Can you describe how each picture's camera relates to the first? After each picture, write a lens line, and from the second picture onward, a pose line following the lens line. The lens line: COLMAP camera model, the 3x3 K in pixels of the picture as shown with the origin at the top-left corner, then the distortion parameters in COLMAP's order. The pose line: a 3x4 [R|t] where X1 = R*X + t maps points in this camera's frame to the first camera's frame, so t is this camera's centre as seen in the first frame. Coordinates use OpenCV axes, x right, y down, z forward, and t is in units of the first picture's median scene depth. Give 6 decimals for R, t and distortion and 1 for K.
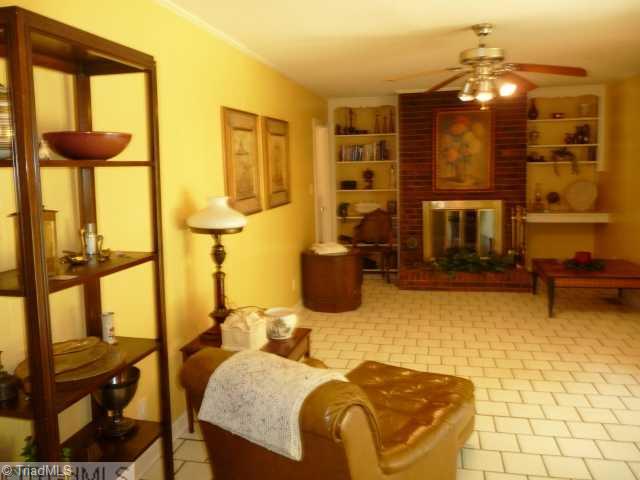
lens RADIAL K [[512.9, 0, 319.4], [0, 512.9, 235.8], [0, 0, 1]] dist [-0.005529, -0.002705]
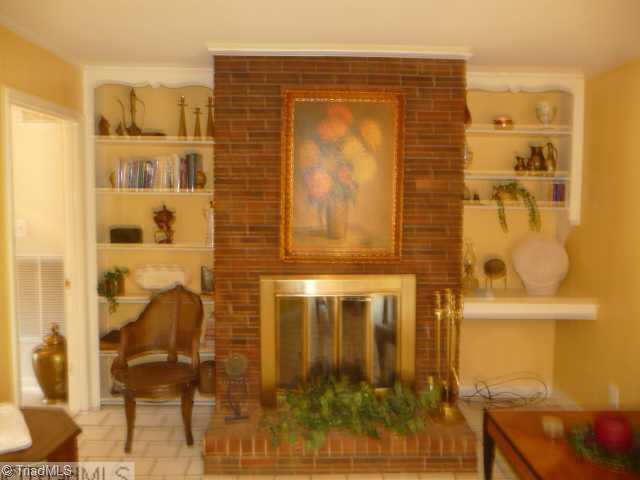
lens RADIAL K [[512.9, 0, 319.4], [0, 512.9, 235.8], [0, 0, 1]] dist [-0.005529, -0.002705]
pose [[0.970395, 0.014467, 0.241090, 0.136300], [-0.002296, 0.998712, -0.050690, -0.080892], [-0.241513, 0.048636, 0.969178, 0.508108]]
